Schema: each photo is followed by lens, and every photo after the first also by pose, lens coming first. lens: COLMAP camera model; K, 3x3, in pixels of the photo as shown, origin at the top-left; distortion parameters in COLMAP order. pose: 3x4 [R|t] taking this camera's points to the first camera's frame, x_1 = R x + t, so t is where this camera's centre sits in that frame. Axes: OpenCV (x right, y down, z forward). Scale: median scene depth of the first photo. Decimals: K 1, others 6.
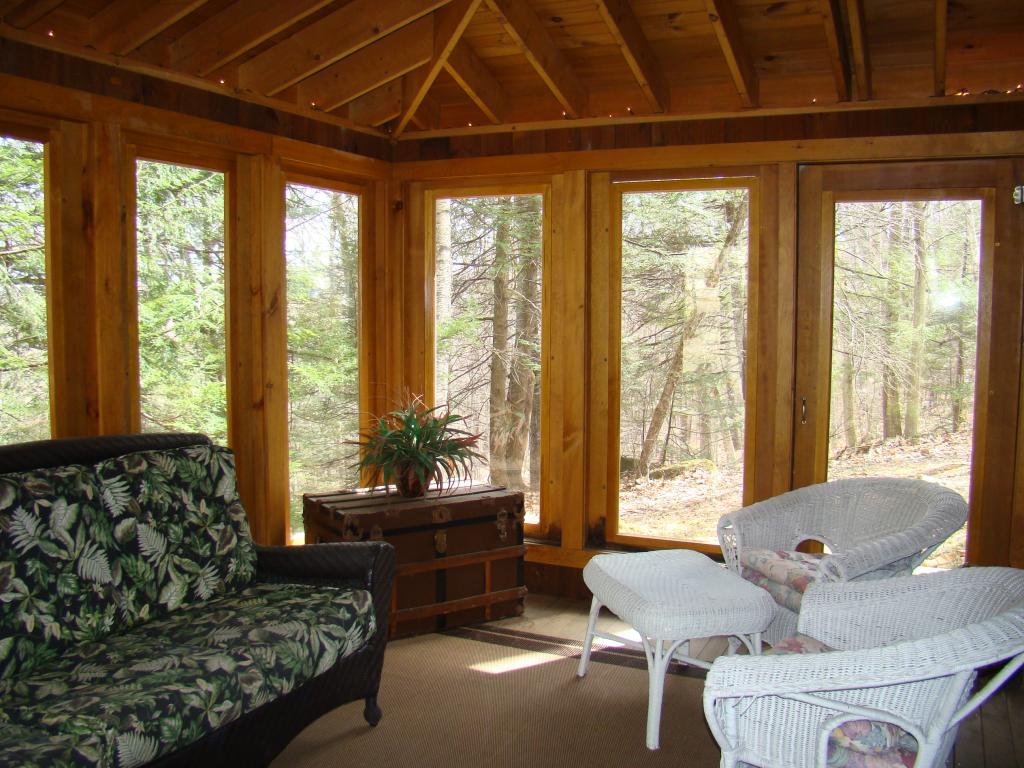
lens RADIAL K [[957.7, 0, 512.0], [0, 957.7, 384.0], [0, 0, 1]] dist [-0.172785, 0.085394]
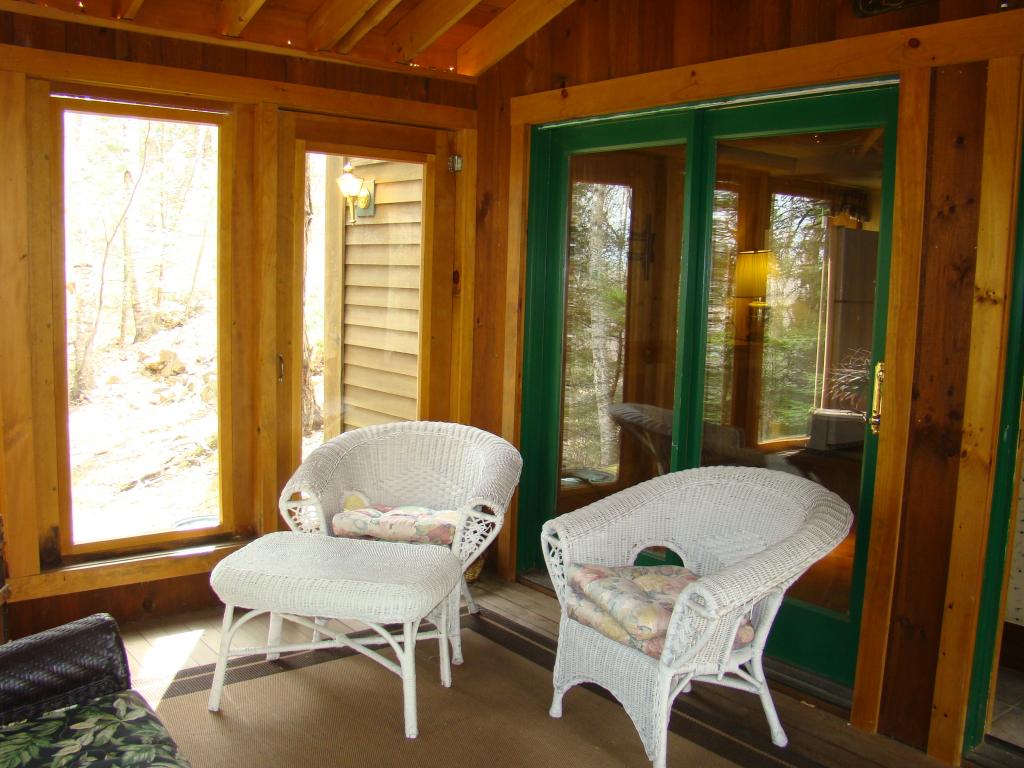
lens RADIAL K [[957.7, 0, 512.0], [0, 957.7, 384.0], [0, 0, 1]] dist [-0.172785, 0.085394]
pose [[0.438725, -0.098492, 0.893208, -0.435001], [0.047043, 0.995130, 0.086625, -0.026951], [-0.897389, 0.004015, 0.441221, 0.355084]]
